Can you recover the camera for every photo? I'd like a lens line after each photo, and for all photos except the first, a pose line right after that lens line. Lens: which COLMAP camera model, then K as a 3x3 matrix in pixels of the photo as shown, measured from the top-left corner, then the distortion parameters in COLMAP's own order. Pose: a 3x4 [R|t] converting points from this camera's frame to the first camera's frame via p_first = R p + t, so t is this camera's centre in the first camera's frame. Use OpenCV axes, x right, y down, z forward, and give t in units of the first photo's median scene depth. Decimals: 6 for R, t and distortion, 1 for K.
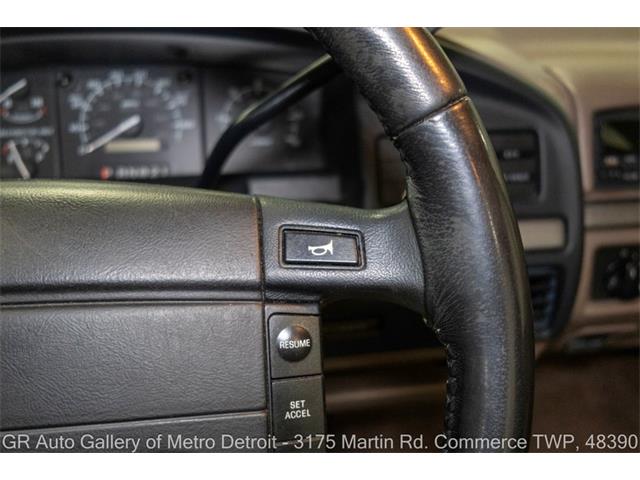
lens RADIAL K [[599.1, 0, 320.0], [0, 599.1, 240.0], [0, 0, 1]] dist [0.003470, -0.026855]
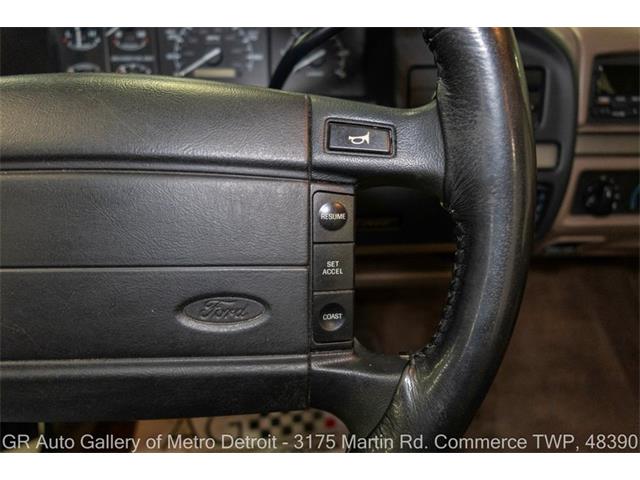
lens RADIAL K [[443.5, 0, 318.7], [0, 443.5, 238.6], [0, 0, 1]] dist [0.000084, -0.005315]
pose [[0.995356, 0.061179, -0.074326, -0.001011], [-0.048582, 0.985789, 0.160812, 0.073256], [0.083108, -0.156454, 0.984182, 0.089153]]
